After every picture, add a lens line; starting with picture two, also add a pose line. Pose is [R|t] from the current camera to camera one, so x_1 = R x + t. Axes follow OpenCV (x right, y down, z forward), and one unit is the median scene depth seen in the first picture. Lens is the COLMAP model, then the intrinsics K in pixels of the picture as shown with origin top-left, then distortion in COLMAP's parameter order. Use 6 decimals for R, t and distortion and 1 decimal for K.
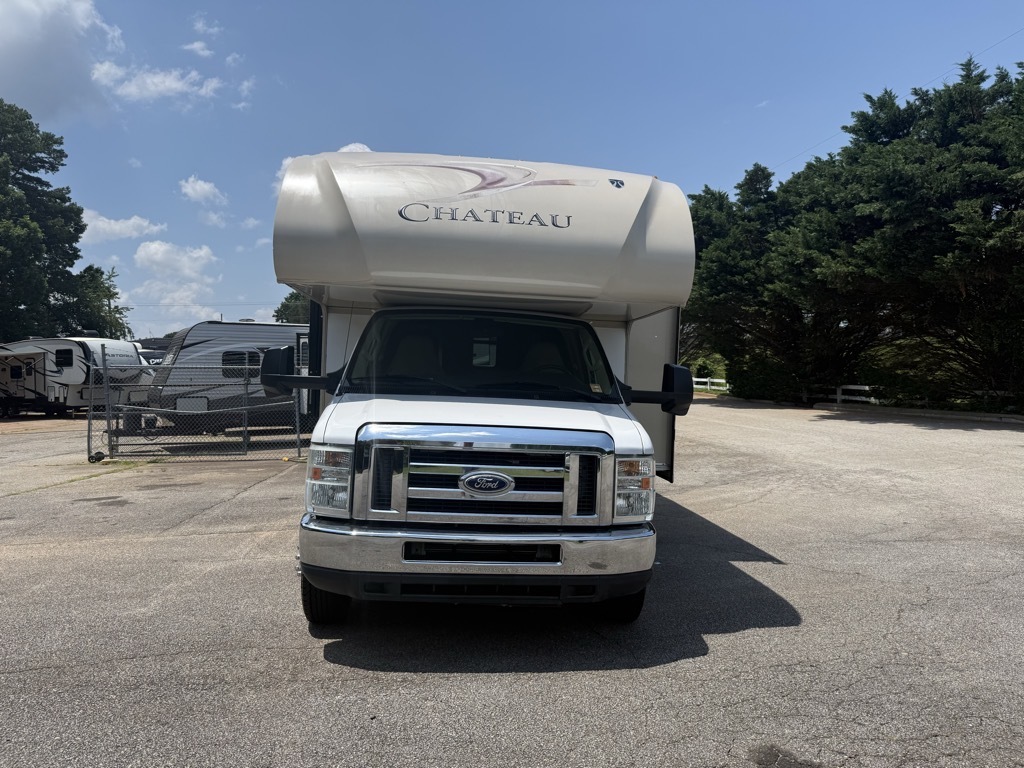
lens RADIAL K [[754.8, 0, 535.9], [0, 754.8, 399.0], [0, 0, 1]] dist [-0.001972, -0.012575]
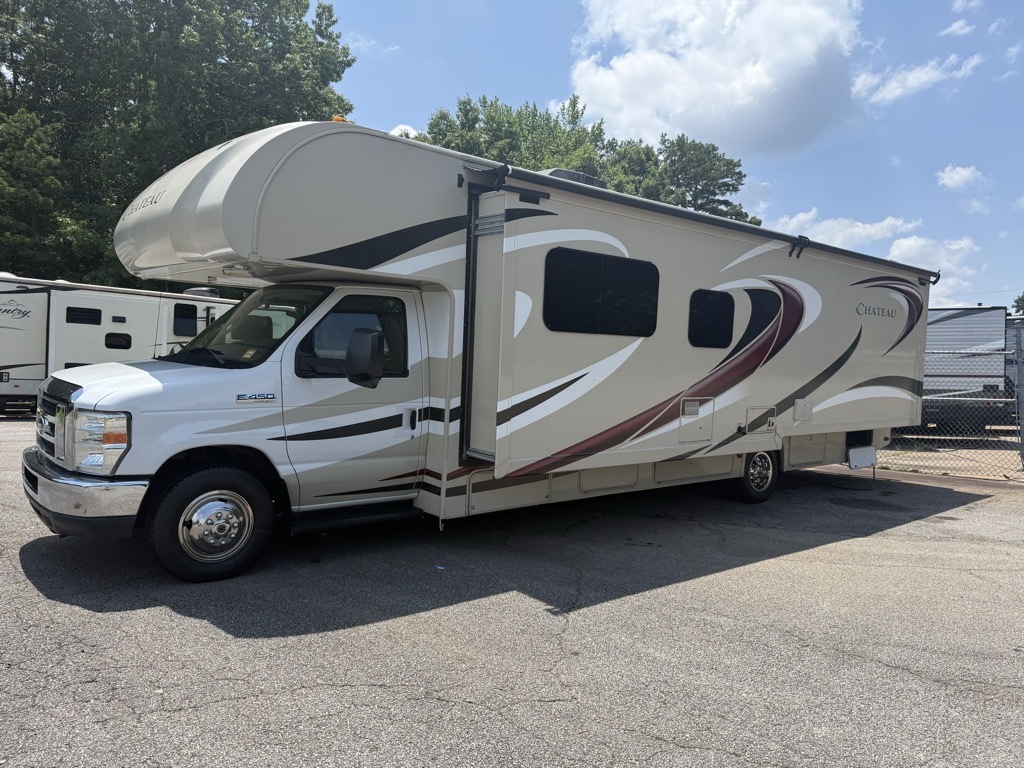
lens RADIAL K [[754.8, 0, 535.9], [0, 754.8, 399.0], [0, 0, 1]] dist [-0.001972, -0.012575]
pose [[0.553889, 0.037357, -0.831752, 1.194514], [-0.037545, 0.999097, 0.019871, 0.020020], [0.831744, 0.020222, 0.554791, 0.826058]]
